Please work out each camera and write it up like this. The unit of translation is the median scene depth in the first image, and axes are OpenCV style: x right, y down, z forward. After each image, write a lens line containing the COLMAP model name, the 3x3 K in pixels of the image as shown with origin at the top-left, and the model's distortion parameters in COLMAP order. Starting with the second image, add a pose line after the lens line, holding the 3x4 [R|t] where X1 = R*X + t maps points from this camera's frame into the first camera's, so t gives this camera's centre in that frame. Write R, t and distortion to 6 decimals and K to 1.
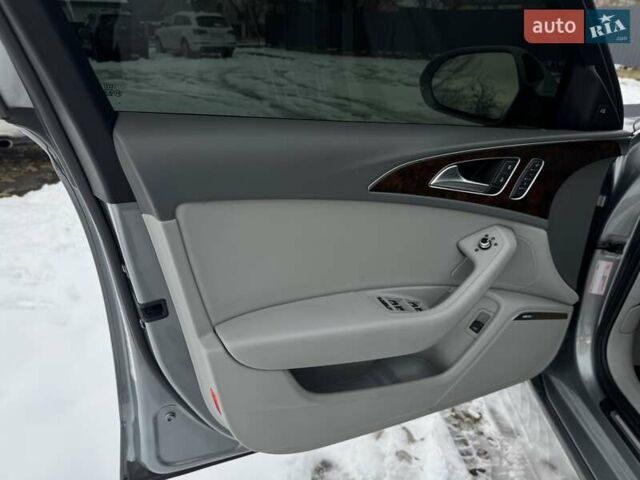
lens RADIAL K [[448.0, 0, 320.0], [0, 448.0, 240.0], [0, 0, 1]] dist [0.066279, -0.070712]
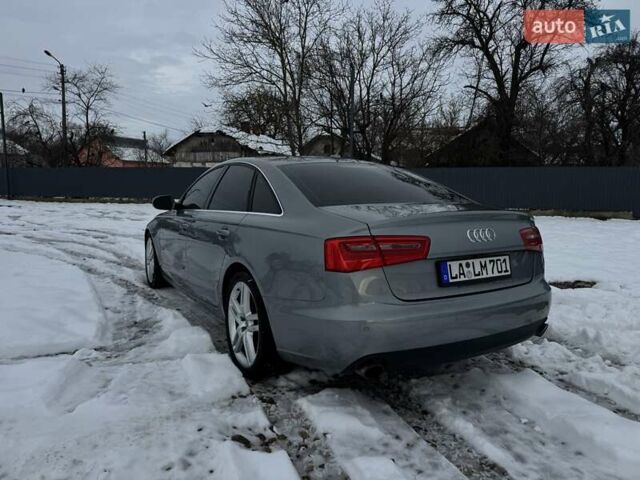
lens RADIAL K [[448.0, 0, 320.0], [0, 448.0, 240.0], [0, 0, 1]] dist [0.066279, -0.070712]
pose [[0.850200, -0.074342, 0.521185, -0.026276], [0.224804, 0.946452, -0.231716, 0.084972], [-0.476050, 0.314169, 0.821385, -0.200292]]
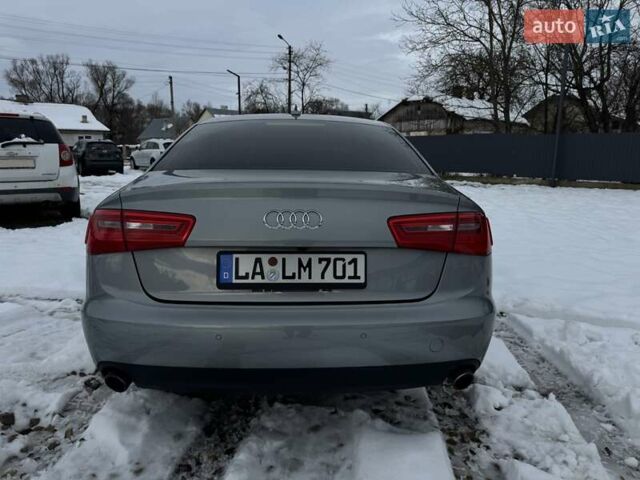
lens RADIAL K [[448.0, 0, 320.0], [0, 448.0, 240.0], [0, 0, 1]] dist [0.066279, -0.070712]
pose [[0.997783, -0.018845, 0.063820, 0.080926], [0.033321, 0.971656, -0.234039, 0.088281], [-0.057600, 0.235647, 0.970130, -0.199641]]
